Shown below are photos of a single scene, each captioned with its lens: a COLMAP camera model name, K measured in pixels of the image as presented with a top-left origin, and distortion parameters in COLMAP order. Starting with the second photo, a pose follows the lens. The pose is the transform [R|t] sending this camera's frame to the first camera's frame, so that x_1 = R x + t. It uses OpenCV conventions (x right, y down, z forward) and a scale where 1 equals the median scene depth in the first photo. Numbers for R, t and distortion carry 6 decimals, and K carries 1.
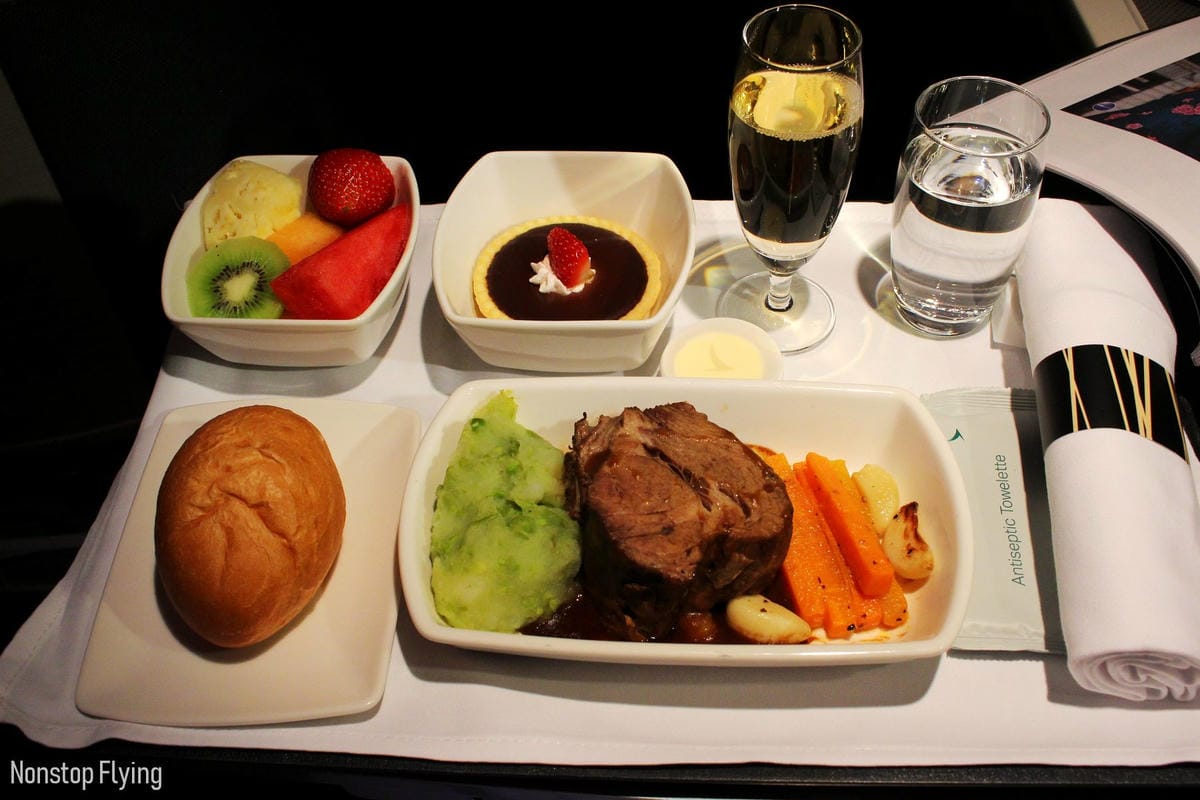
lens RADIAL K [[1178.1, 0, 593.0], [0, 1178.1, 398.3], [0, 0, 1]] dist [-0.114864, 0.000000]
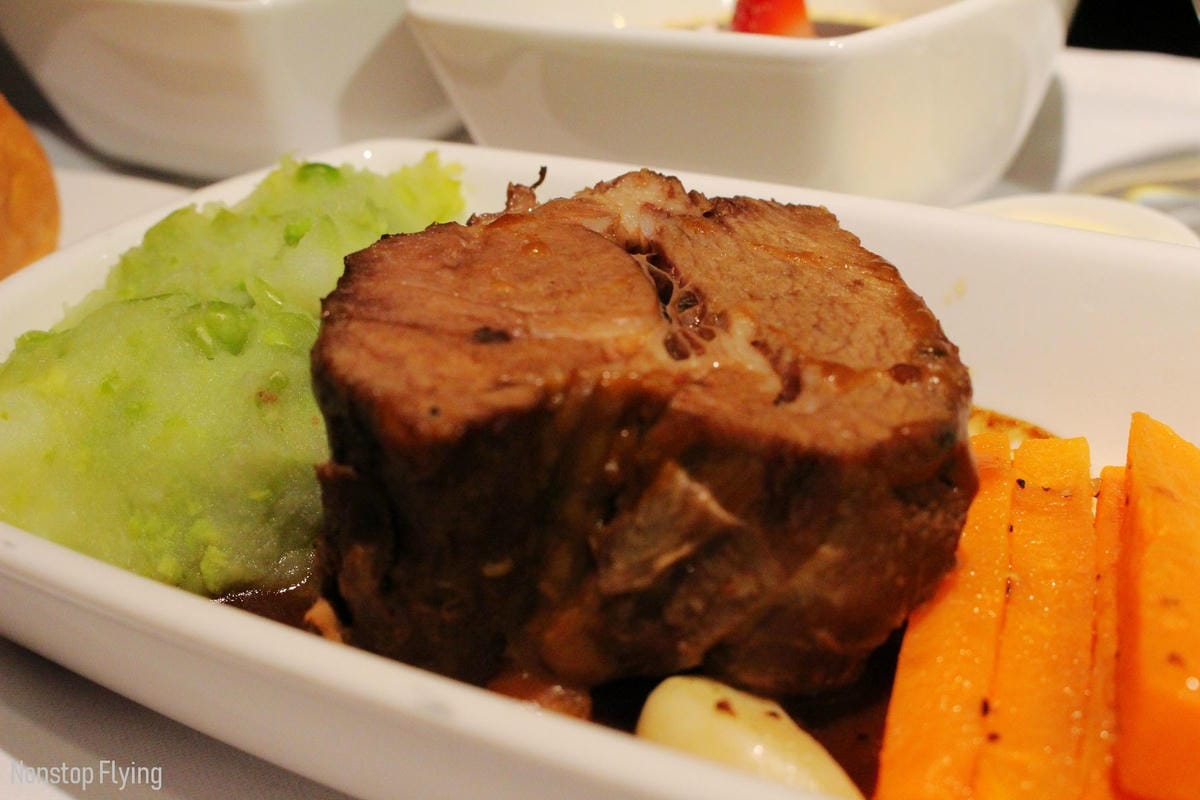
lens RADIAL K [[1749.1, 0, 598.2], [0, 1749.1, 399.4], [0, 0, 1]] dist [-0.148331, 0.000000]
pose [[0.872383, 0.195704, -0.447938, 0.267941], [-0.333510, 0.908243, -0.252716, 0.211188], [0.357379, 0.369856, 0.857605, 0.557743]]
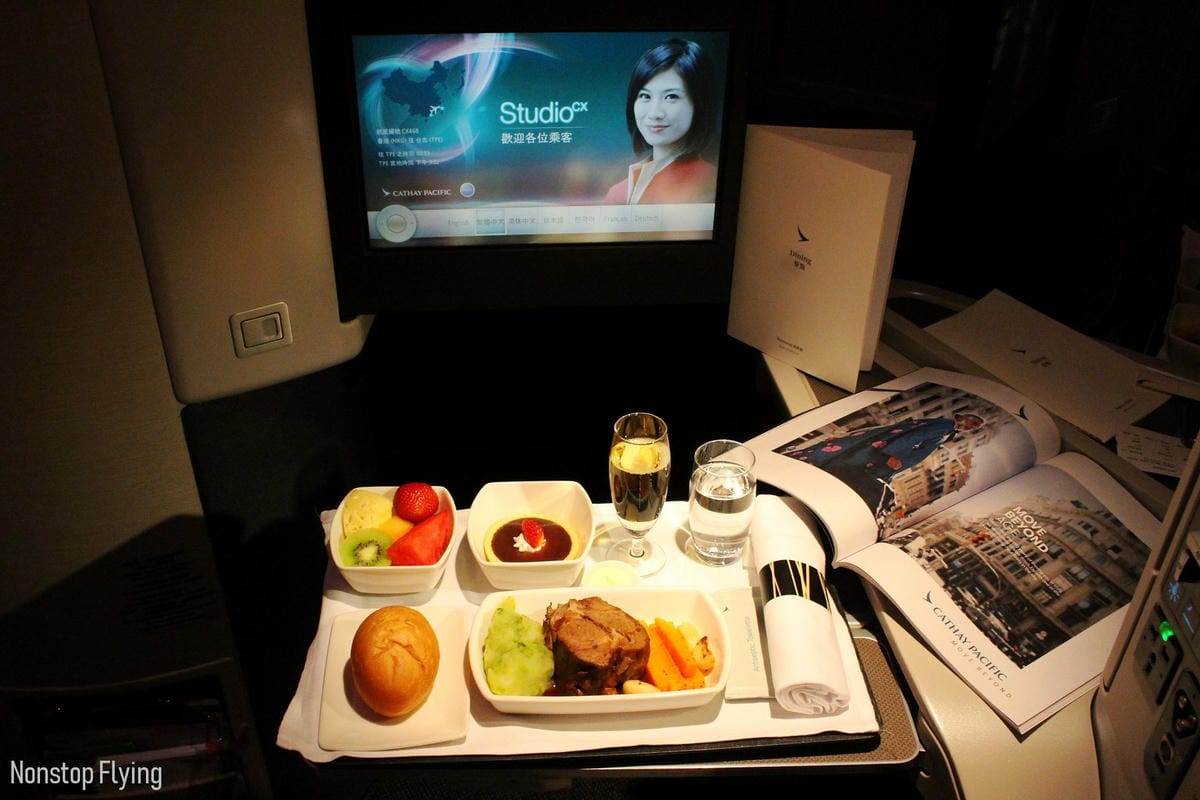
lens RADIAL K [[1155.9, 0, 593.8], [0, 1155.9, 396.9], [0, 0, 1]] dist [-0.098873, 0.000000]
pose [[0.991235, -0.020755, 0.130470, -0.194346], [0.055043, 0.962665, -0.265041, 0.211246], [-0.120098, 0.269899, 0.955369, -1.106170]]
